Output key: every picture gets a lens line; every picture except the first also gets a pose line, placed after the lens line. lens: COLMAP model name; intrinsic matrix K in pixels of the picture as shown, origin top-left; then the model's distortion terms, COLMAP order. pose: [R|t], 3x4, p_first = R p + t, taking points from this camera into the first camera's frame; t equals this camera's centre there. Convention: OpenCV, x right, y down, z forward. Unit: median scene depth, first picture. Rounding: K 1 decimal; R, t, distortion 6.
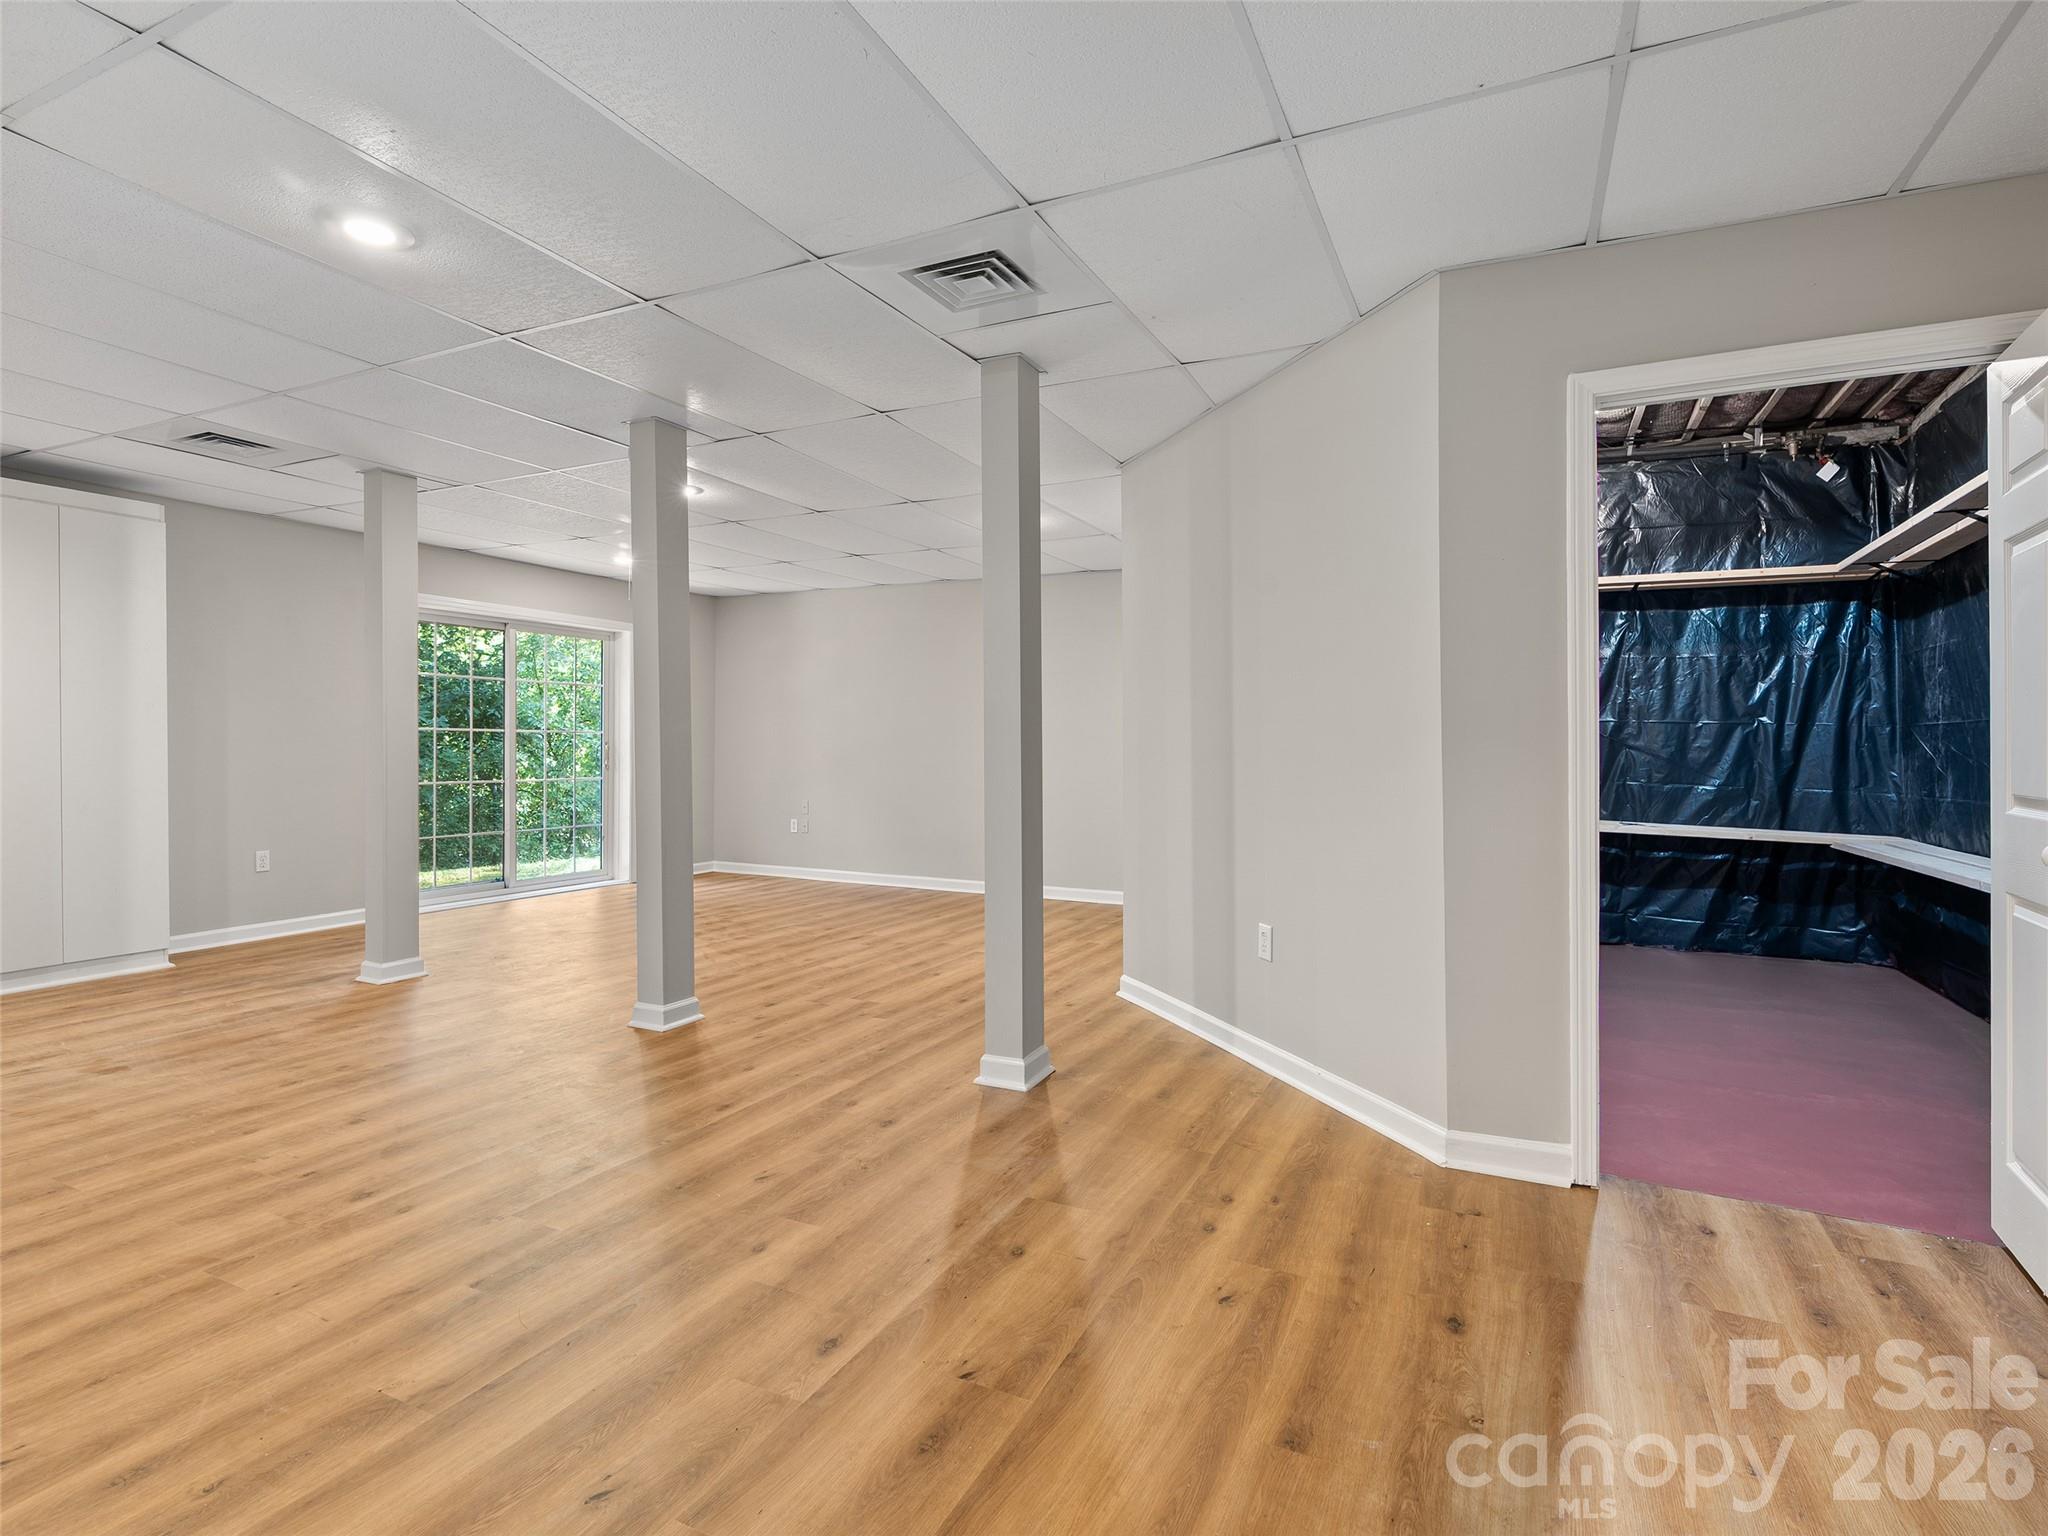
lens RADIAL K [[1038.1, 0, 1027.3], [0, 1038.1, 768.8], [0, 0, 1]] dist [-0.012711, 0.004190]
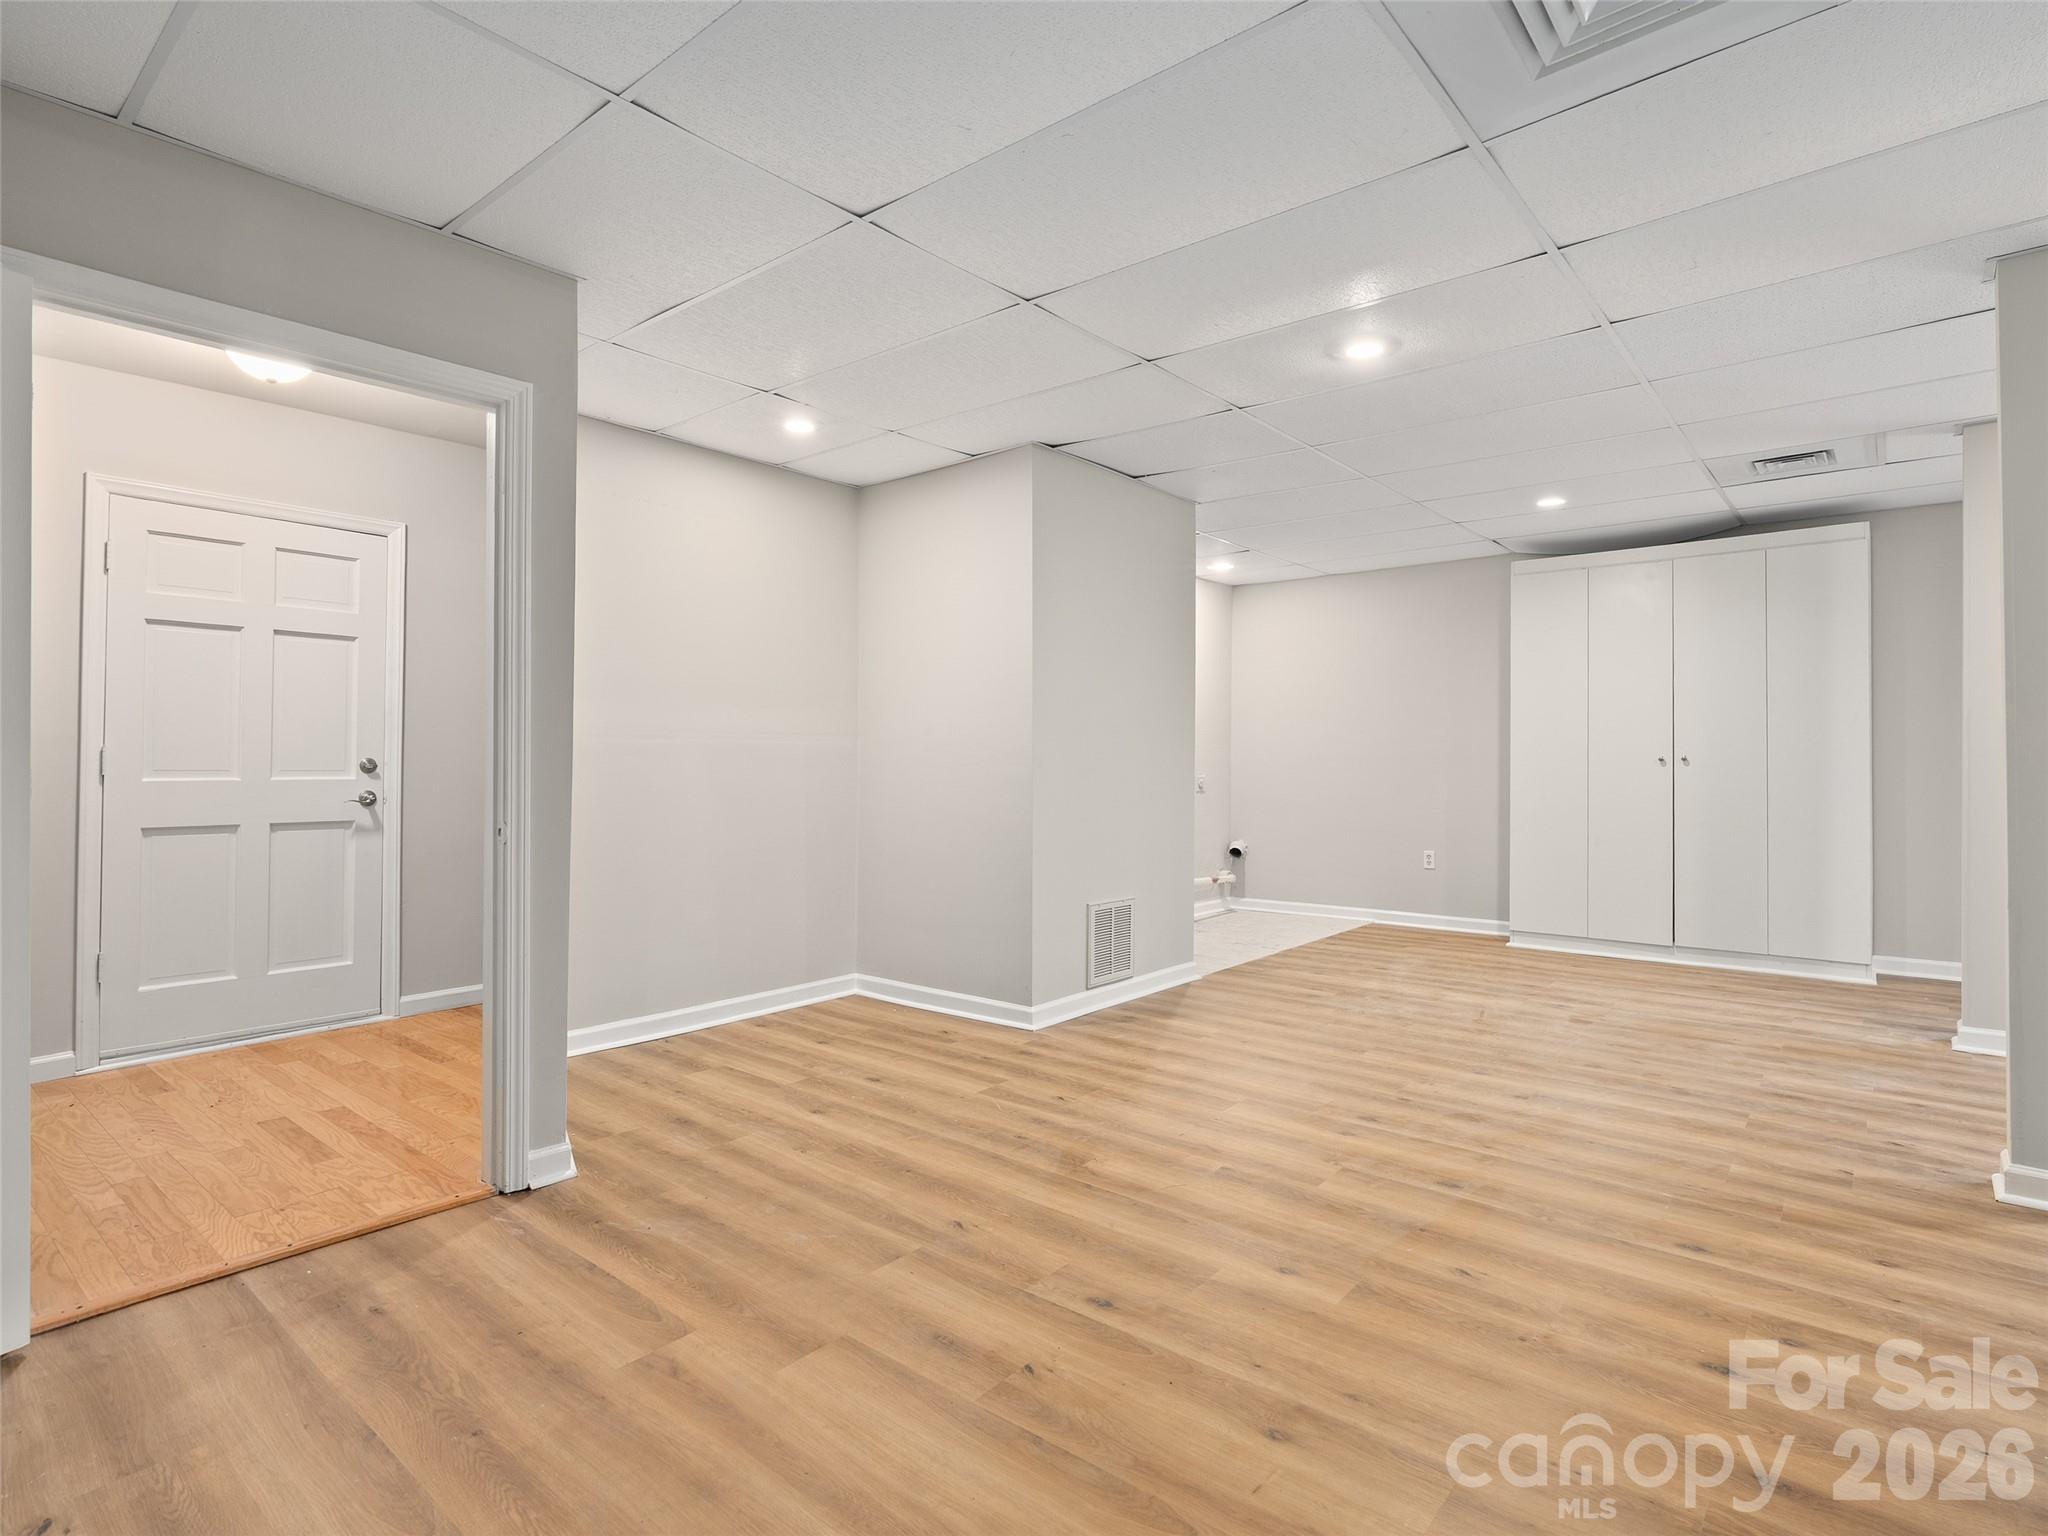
lens RADIAL K [[1038.1, 0, 1011.1], [0, 1038.1, 764.9], [0, 0, 1]] dist [-0.012711, 0.004190]
pose [[-0.257626, 0.001214, -0.966244, 0.620717], [-0.022219, 0.999727, 0.007180, -0.013478], [0.965989, 0.023318, -0.257529, 0.815512]]
